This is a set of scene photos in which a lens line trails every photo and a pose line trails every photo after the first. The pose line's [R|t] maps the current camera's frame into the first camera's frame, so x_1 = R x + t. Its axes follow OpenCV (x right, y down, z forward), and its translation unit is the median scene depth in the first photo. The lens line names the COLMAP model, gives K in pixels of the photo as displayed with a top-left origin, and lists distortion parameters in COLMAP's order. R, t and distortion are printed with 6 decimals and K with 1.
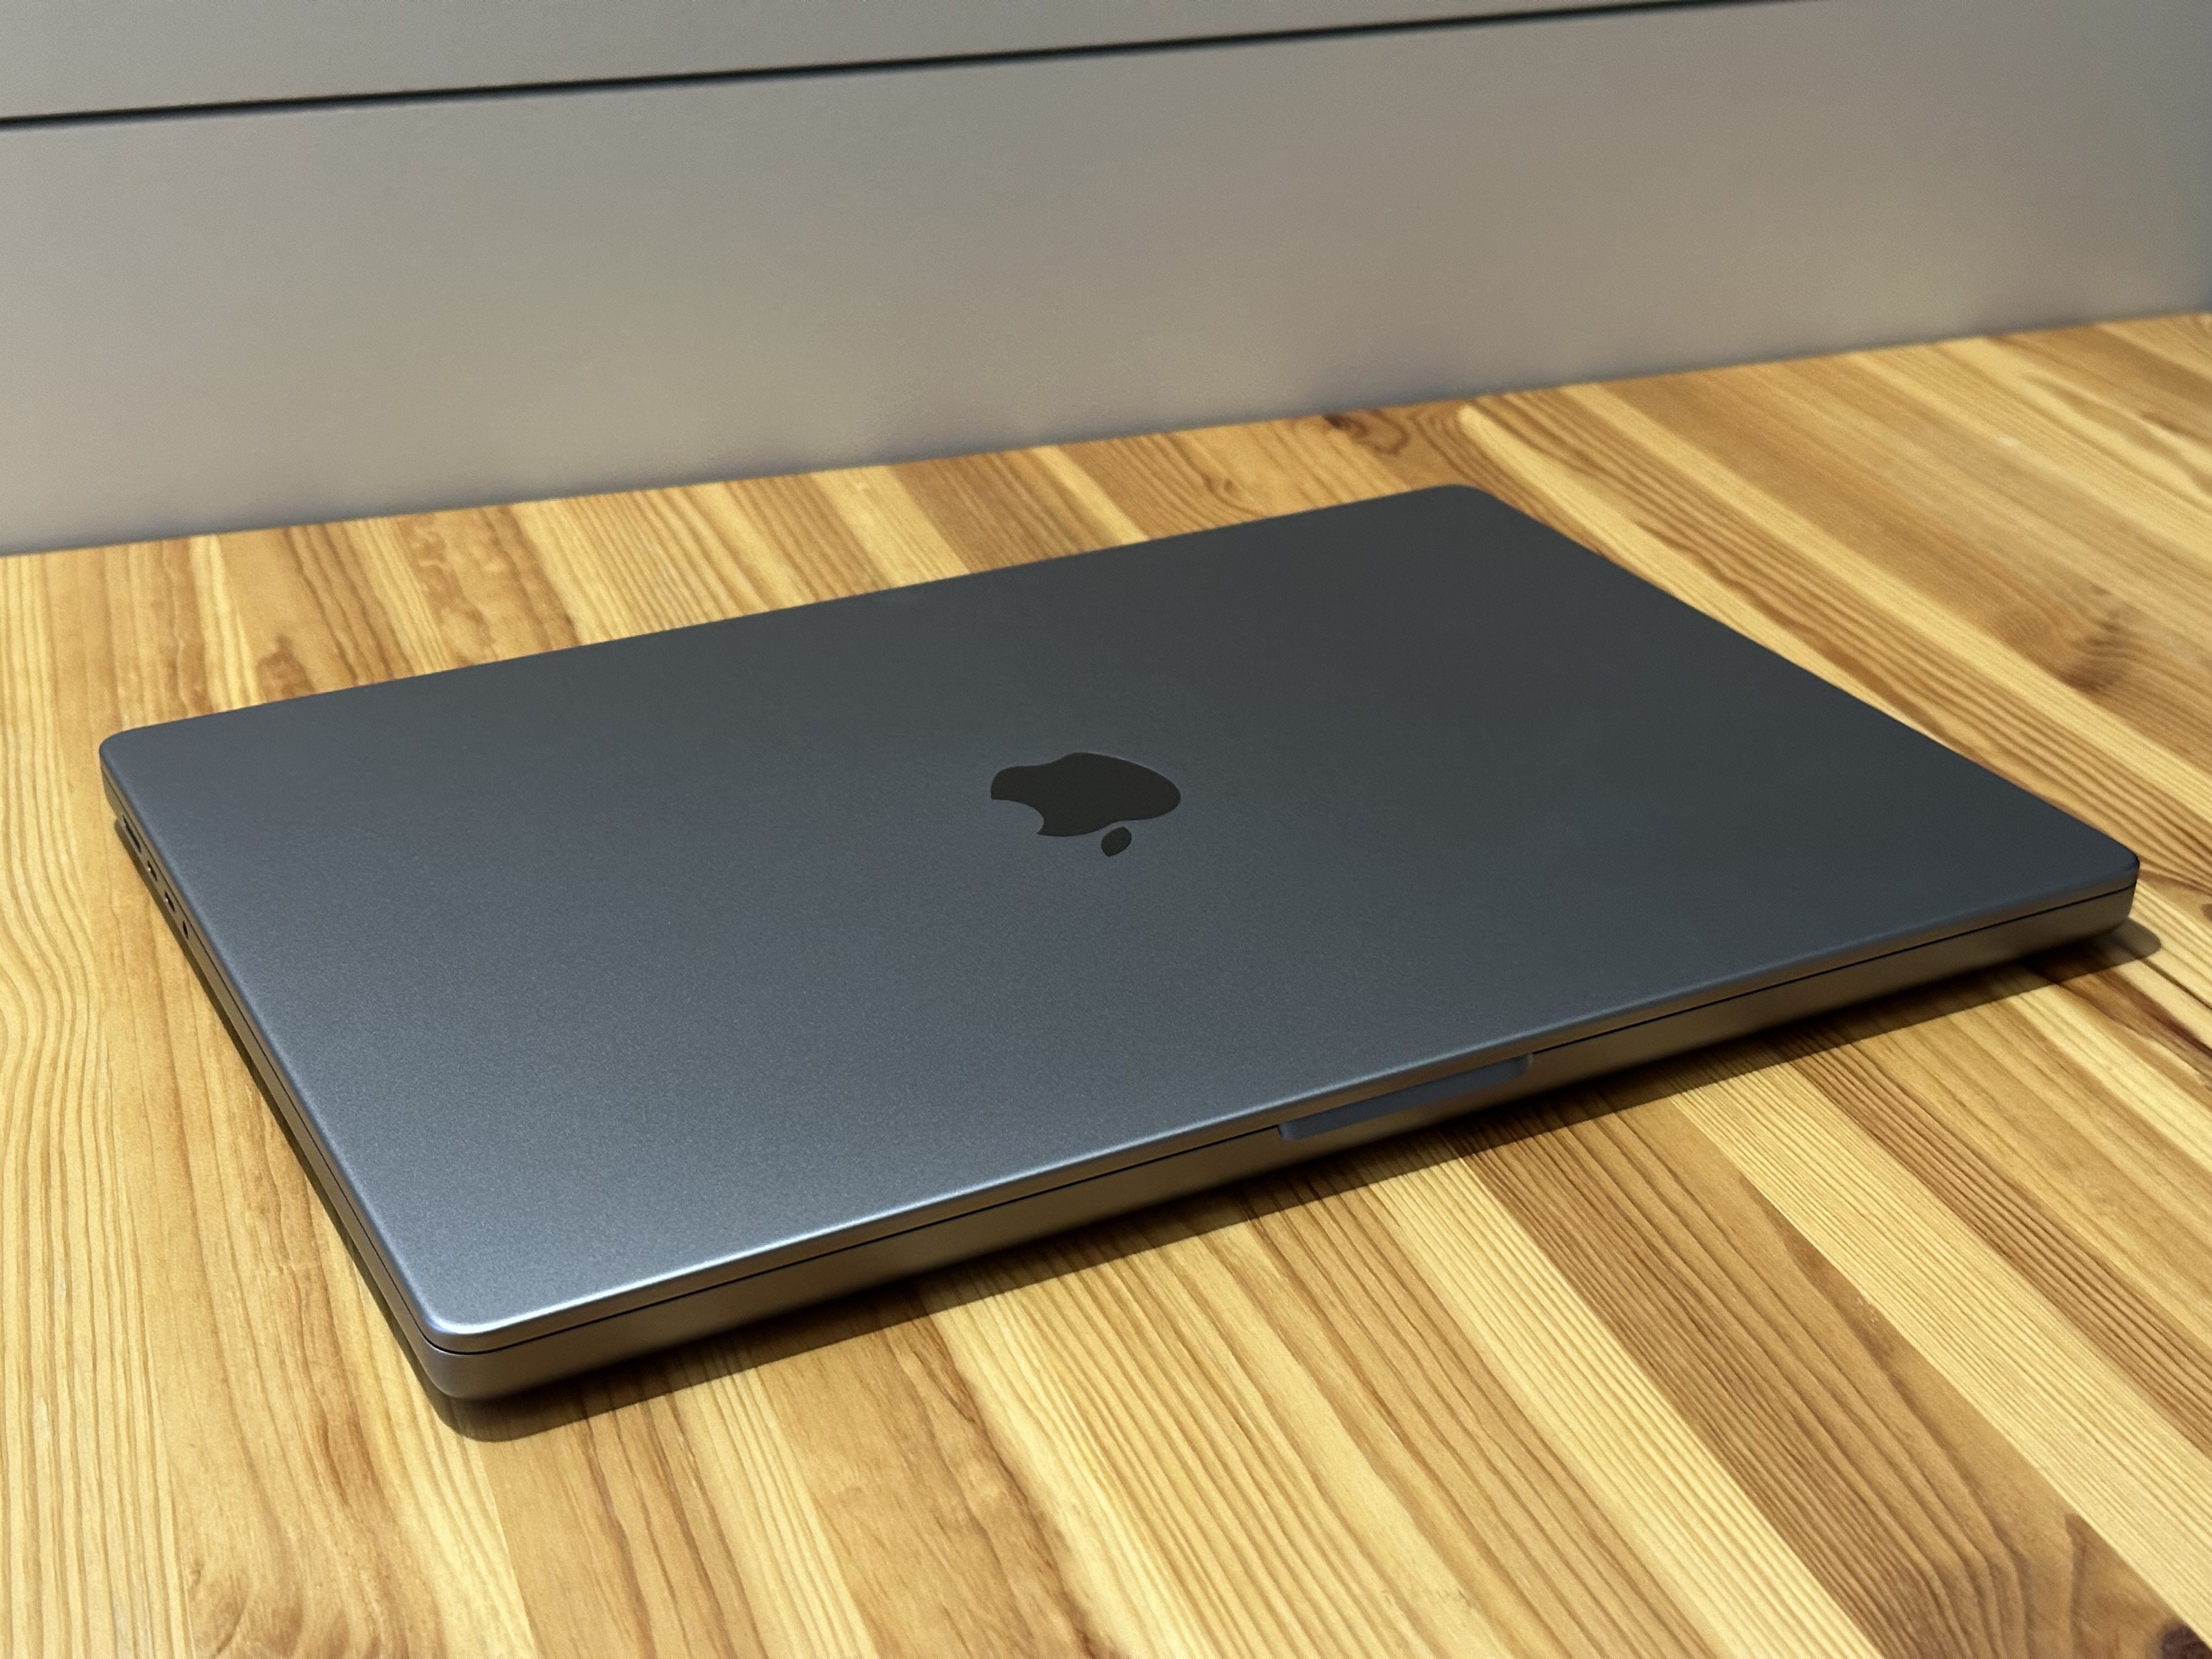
lens RADIAL K [[3113.9, 0, 1099.5], [0, 3113.9, 856.3], [0, 0, 1]] dist [0.092461, 0.000000]
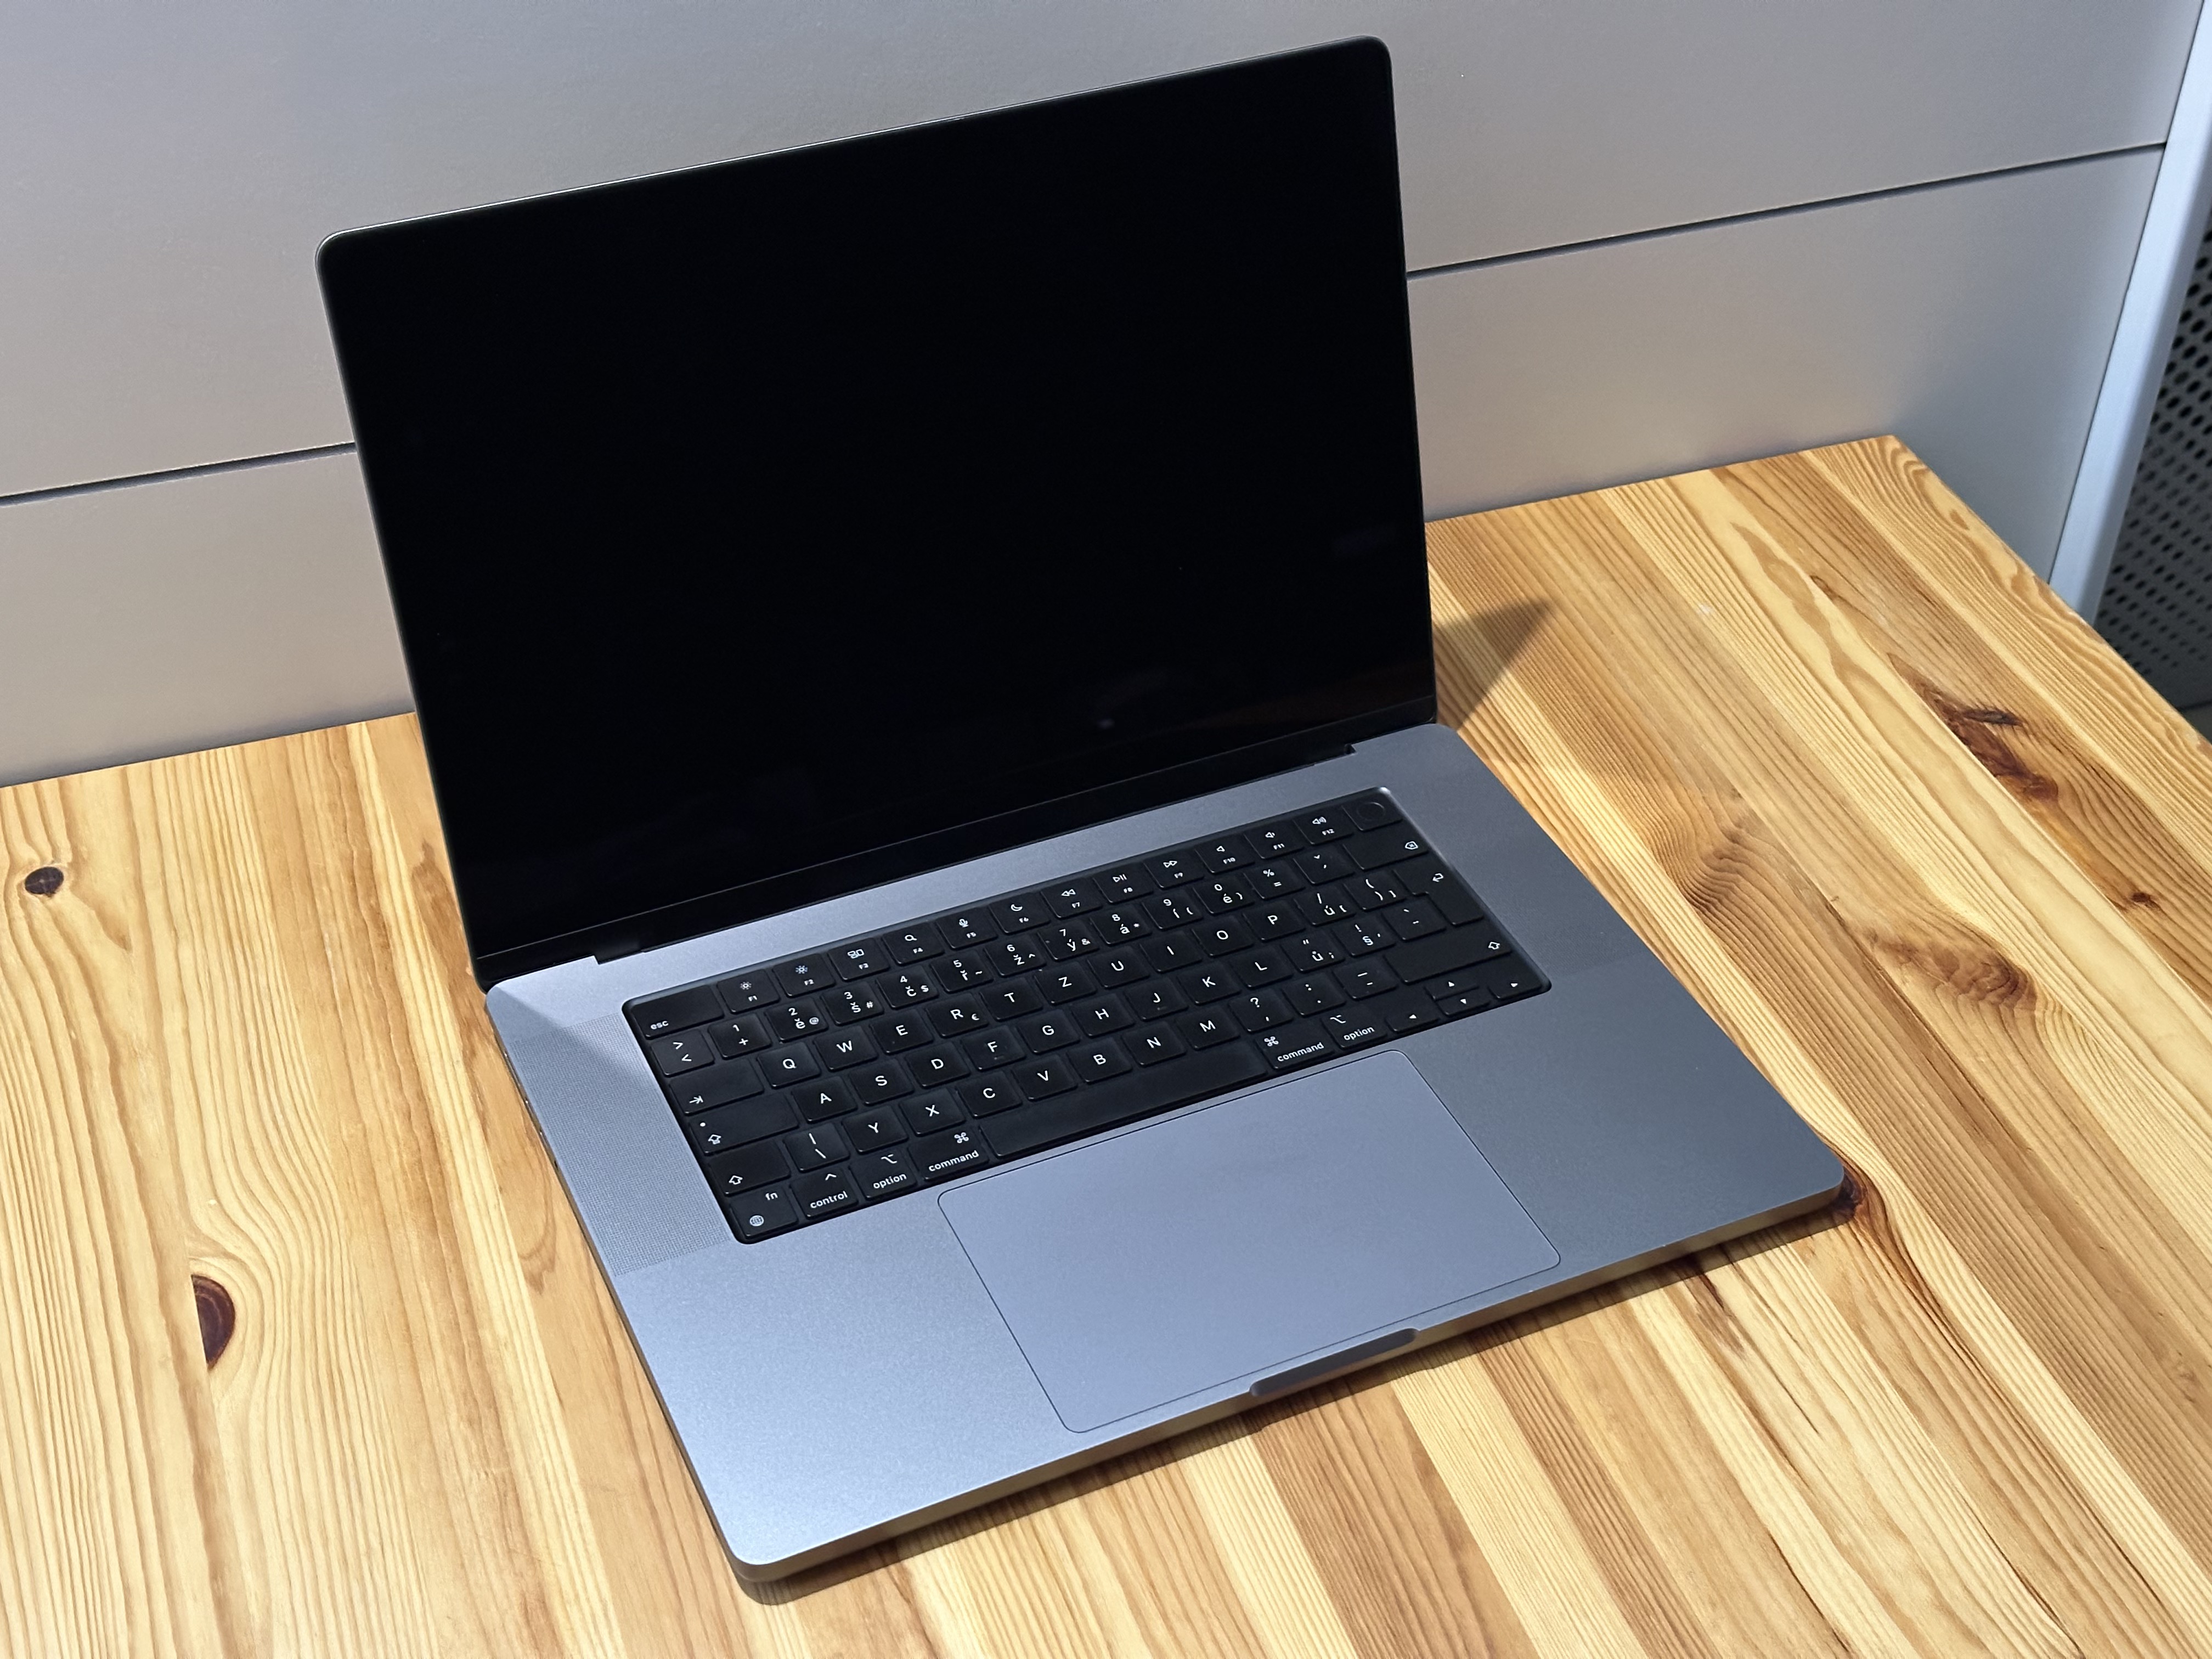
lens RADIAL K [[3113.9, 0, 1099.7], [0, 3113.9, 817.2], [0, 0, 1]] dist [0.092461, 0.000000]
pose [[0.999817, 0.015037, 0.011855, 0.030102], [-0.017267, 0.975606, 0.218849, -0.505488], [-0.008275, -0.219014, 0.975687, -0.466774]]
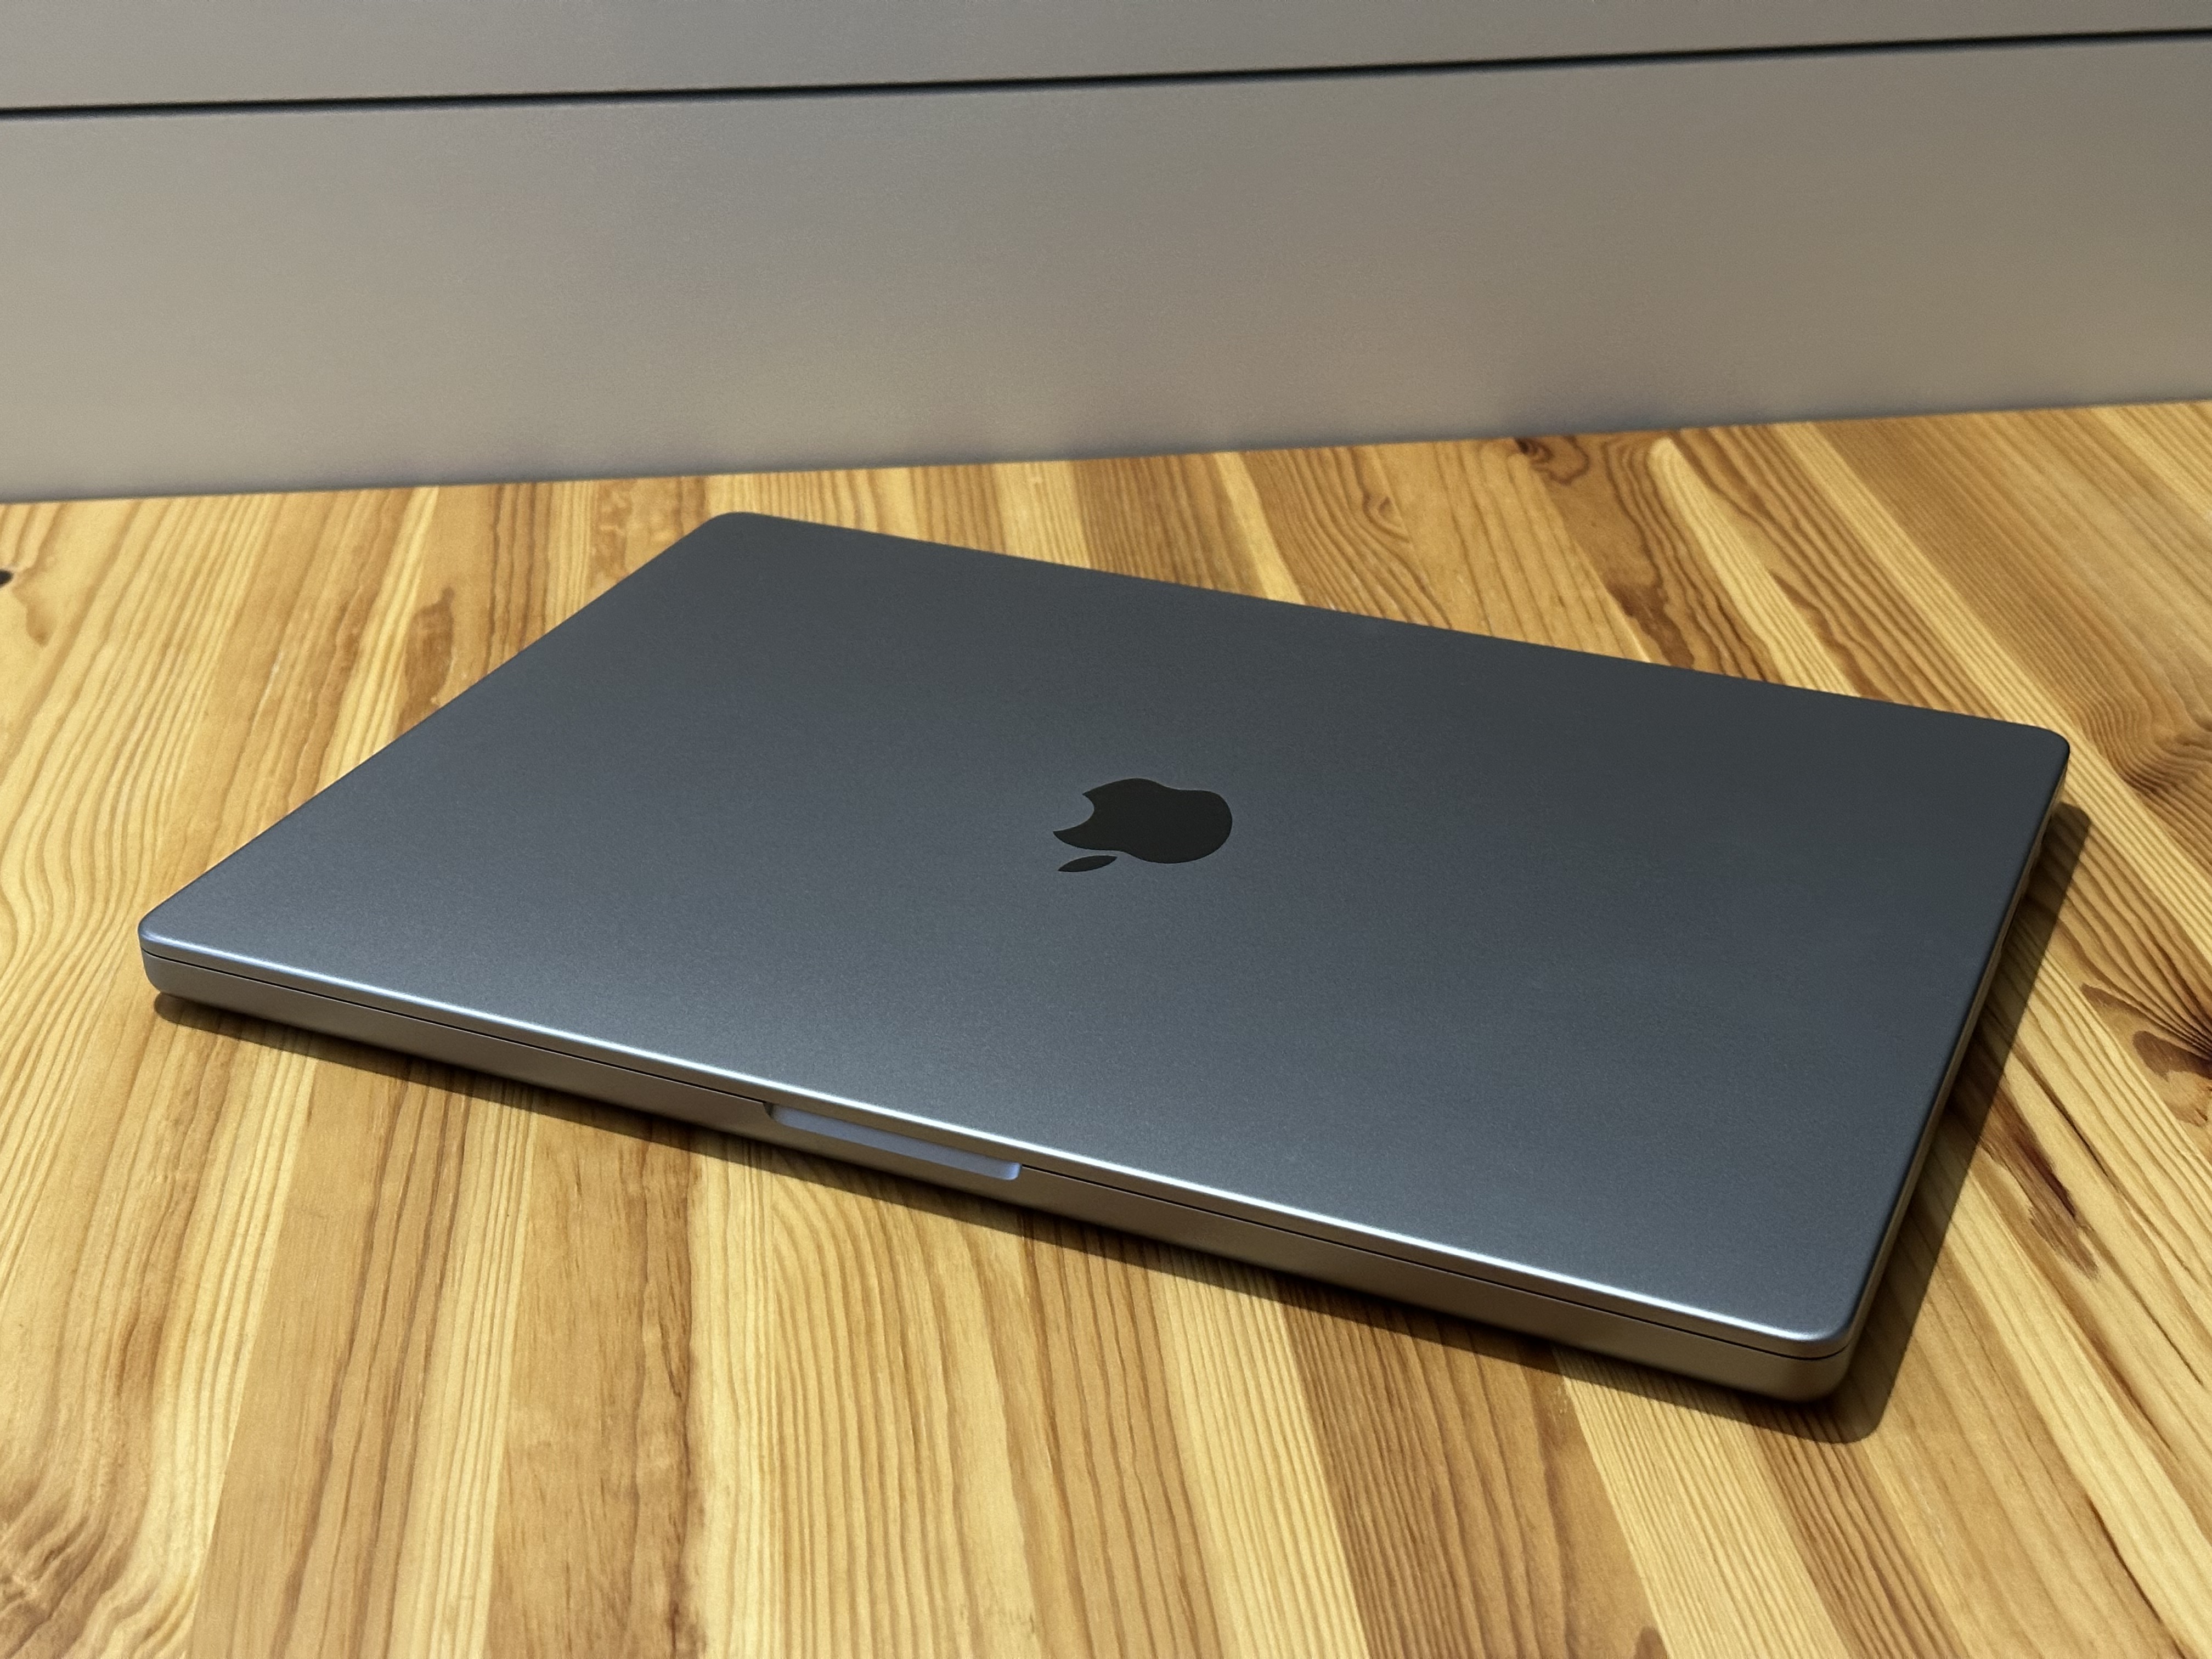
lens RADIAL K [[3113.9, 0, 1120.4], [0, 3113.9, 820.0], [0, 0, 1]] dist [0.092461, 0.000000]
pose [[0.972309, 0.095685, -0.213210, 0.271000], [-0.091743, 0.995380, 0.028332, -0.054079], [0.214936, -0.007987, 0.976595, -0.028363]]
